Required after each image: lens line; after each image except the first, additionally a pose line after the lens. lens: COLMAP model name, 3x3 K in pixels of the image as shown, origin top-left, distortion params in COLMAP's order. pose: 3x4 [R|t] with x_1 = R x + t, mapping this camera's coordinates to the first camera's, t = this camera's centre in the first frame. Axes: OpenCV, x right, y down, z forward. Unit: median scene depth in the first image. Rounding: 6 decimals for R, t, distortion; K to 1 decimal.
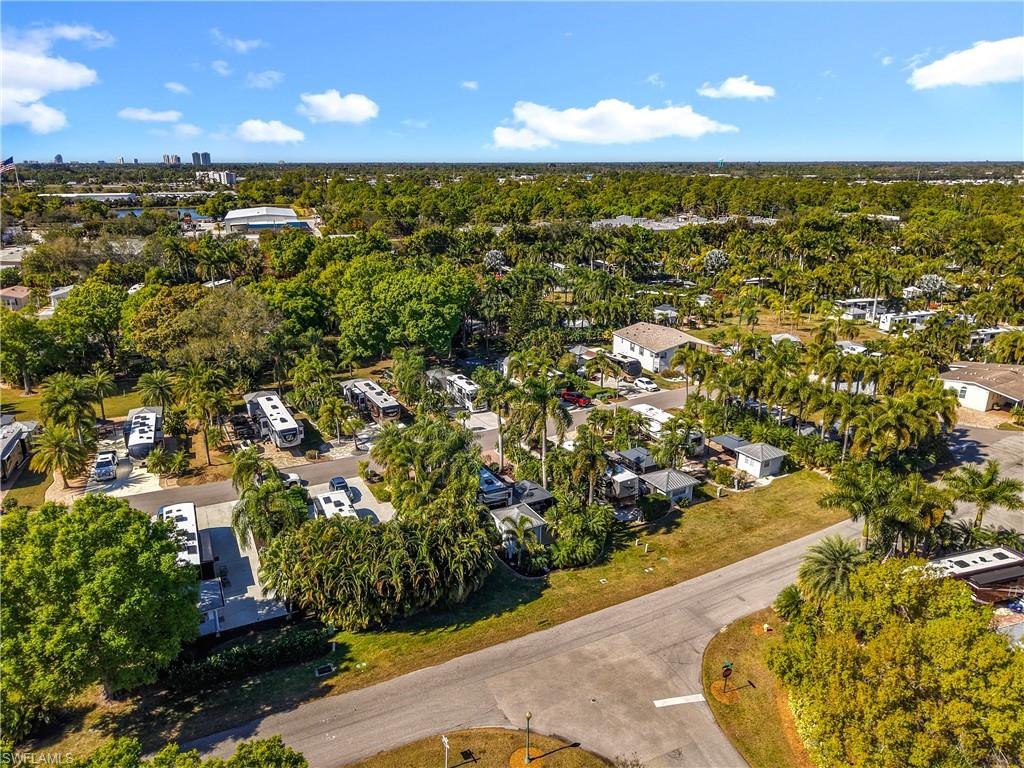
lens RADIAL K [[703.2, 0, 506.7], [0, 703.2, 382.1], [0, 0, 1]] dist [0.003114, -0.003579]
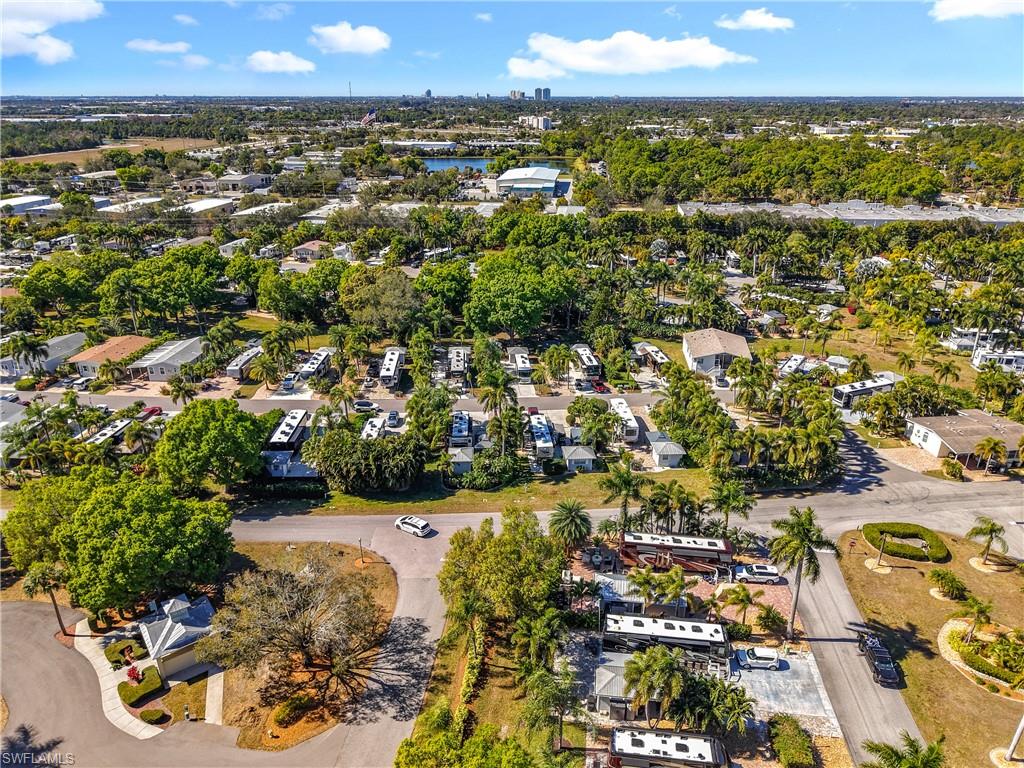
lens RADIAL K [[686.5, 0, 504.6], [0, 686.5, 385.5], [0, 0, 1]] dist [0.041493, -0.062677]
pose [[0.904401, 0.165035, -0.393475, 0.546126], [-0.128542, 0.984711, 0.117564, -0.128102], [0.406861, -0.055748, 0.911787, -0.313726]]
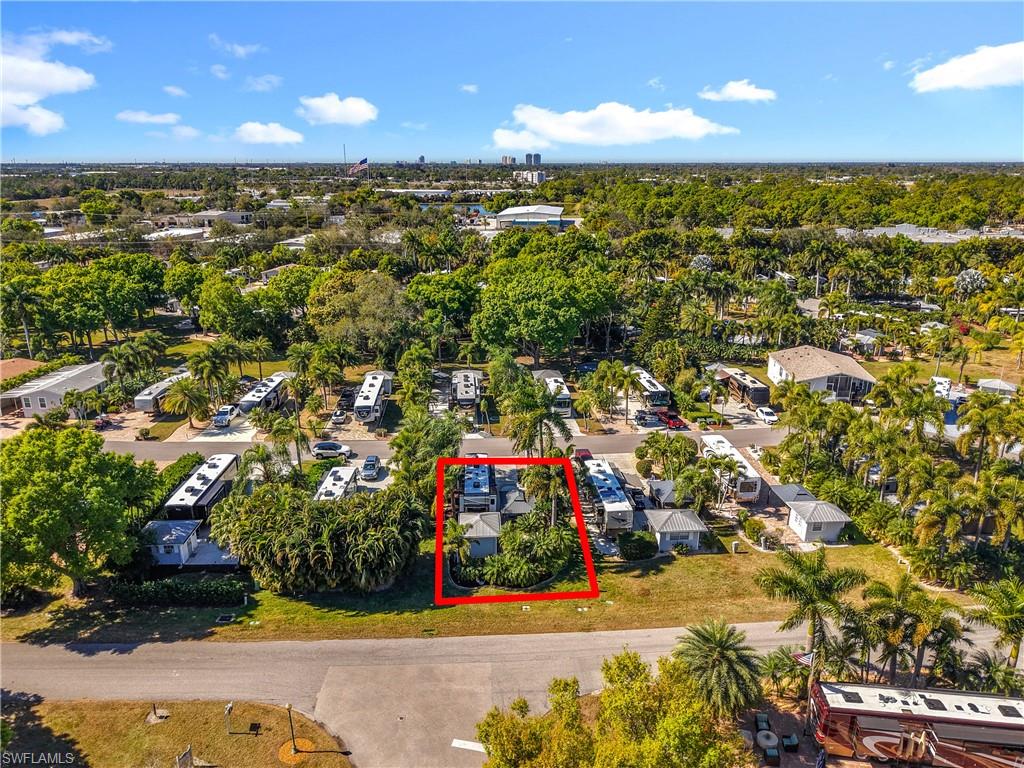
lens RADIAL K [[693.2, 0, 505.7], [0, 693.2, 383.2], [0, 0, 1]] dist [0.032722, -0.046416]
pose [[0.909764, 0.126052, -0.395527, 0.313686], [-0.124384, 0.991781, 0.029975, -0.028748], [0.396054, 0.021927, 0.917965, 0.089662]]
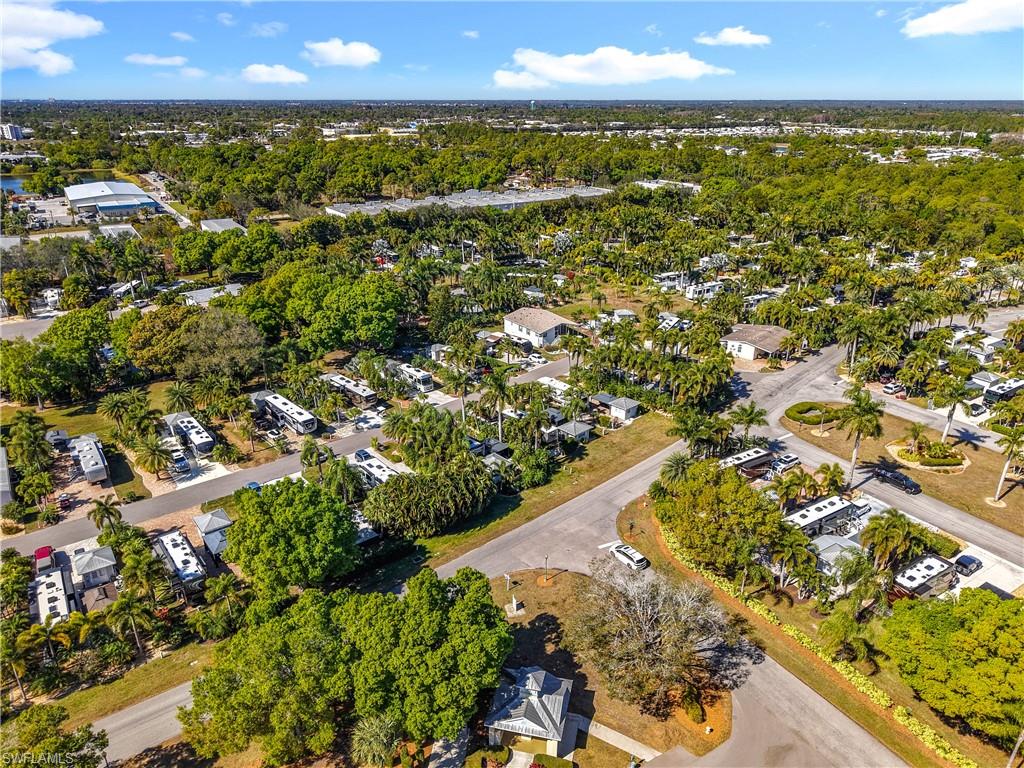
lens RADIAL K [[690.6, 0, 507.5], [0, 690.6, 382.2], [0, 0, 1]] dist [0.019892, -0.020729]
pose [[0.968668, -0.090593, 0.231246, -0.235931], [0.071267, 0.993332, 0.090619, -0.102473], [-0.237914, -0.071299, 0.968666, -0.414797]]
